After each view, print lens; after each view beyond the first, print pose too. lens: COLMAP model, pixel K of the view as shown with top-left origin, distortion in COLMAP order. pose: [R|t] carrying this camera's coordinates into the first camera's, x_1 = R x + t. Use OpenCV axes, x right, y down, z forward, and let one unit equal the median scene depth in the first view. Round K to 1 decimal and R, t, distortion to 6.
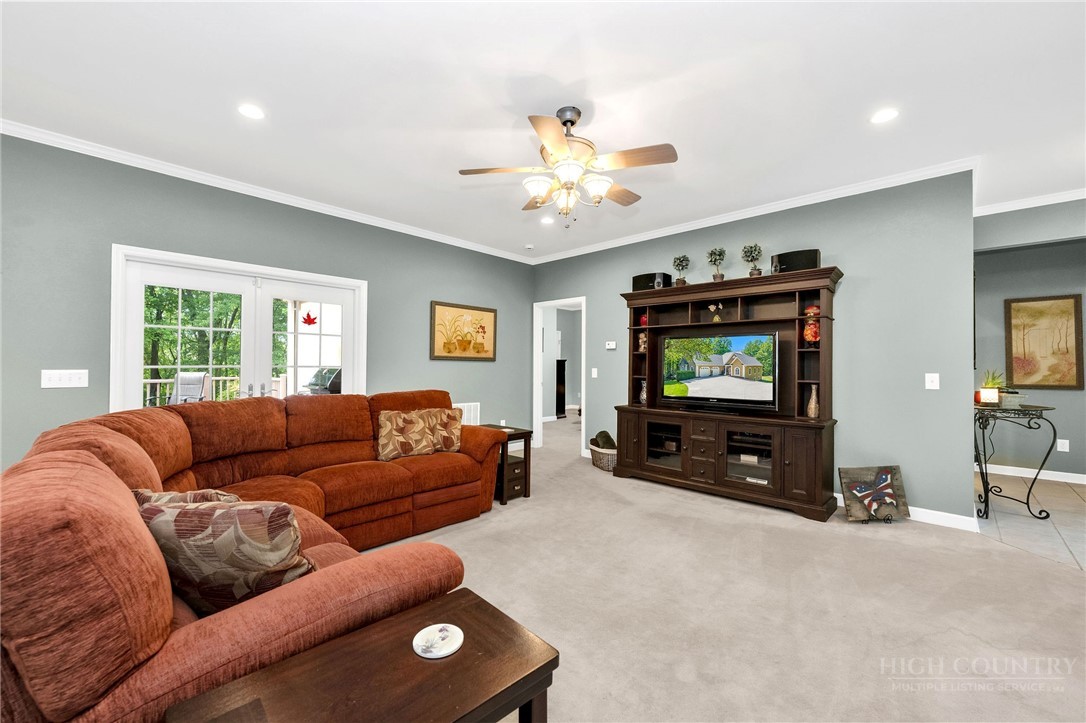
lens RADIAL K [[431.6, 0, 542.1], [0, 431.6, 360.3], [0, 0, 1]] dist [0.001174, -0.000368]
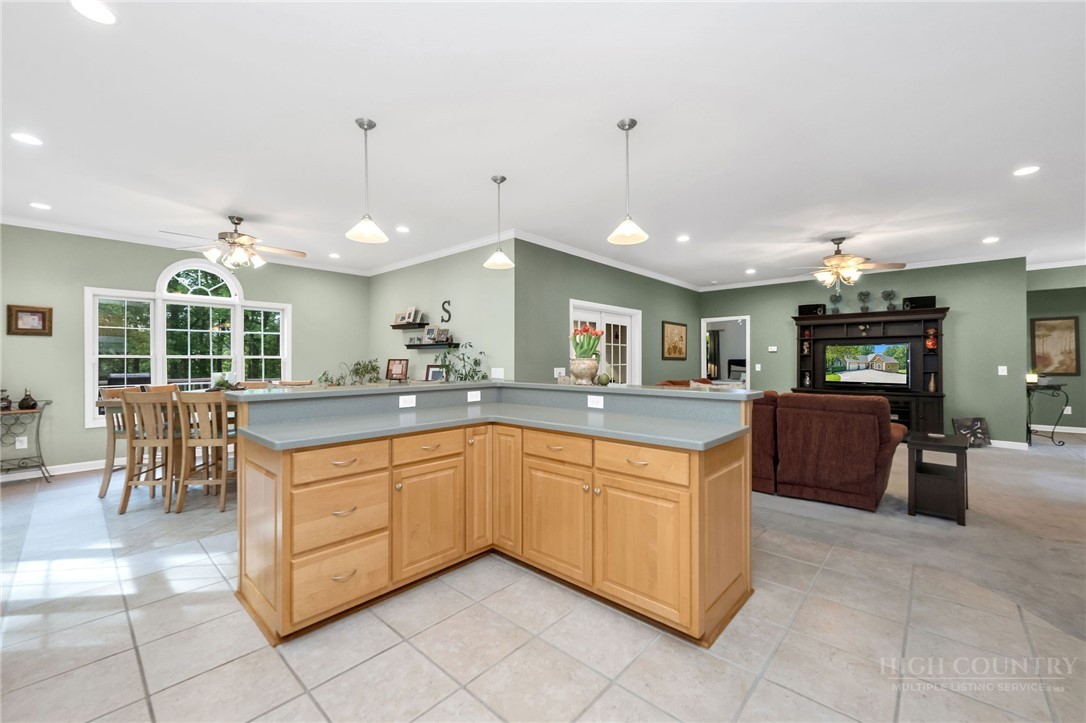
lens RADIAL K [[431.6, 0, 538.8], [0, 431.6, 359.7], [0, 0, 1]] dist [0.001174, -0.000368]
pose [[0.999853, -0.006341, 0.015901, -0.964865], [0.006158, 0.999915, 0.011499, -0.027683], [-0.015973, -0.011399, 0.999807, -0.705401]]
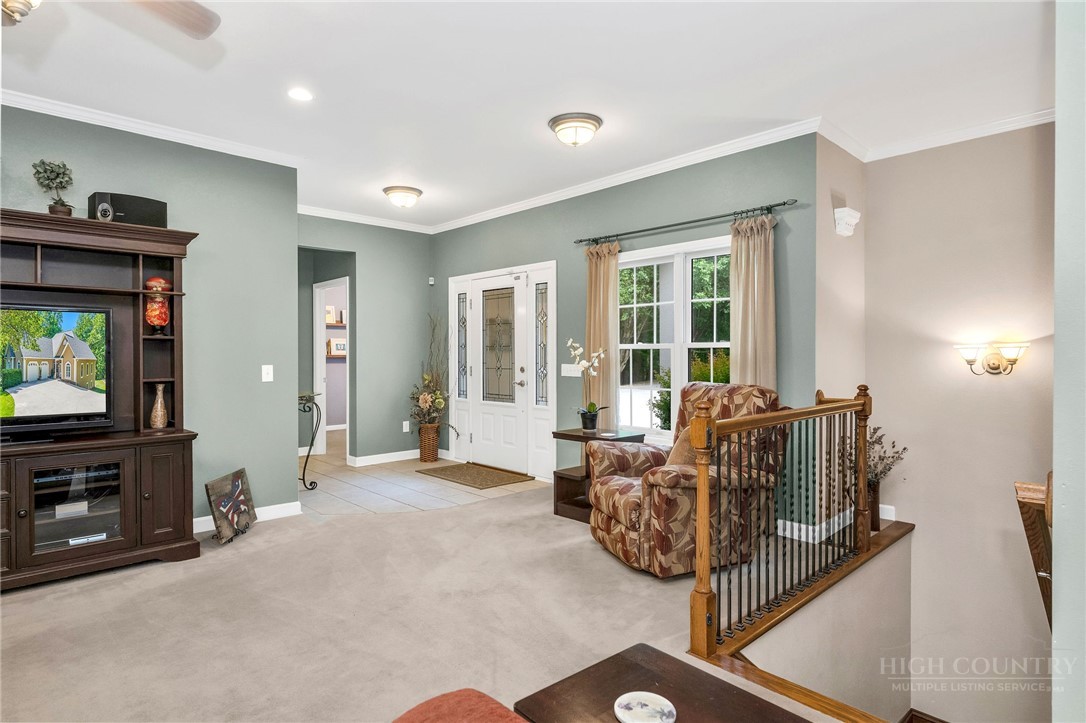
lens RADIAL K [[587.5, 0, 539.4], [0, 587.5, 357.0], [0, 0, 1]] dist [-0.001976, 0.000883]
pose [[0.054434, -0.010212, 0.998465, -0.331126], [-0.008140, 0.999910, 0.010671, -0.005926], [-0.998484, -0.008709, 0.054346, 0.282386]]
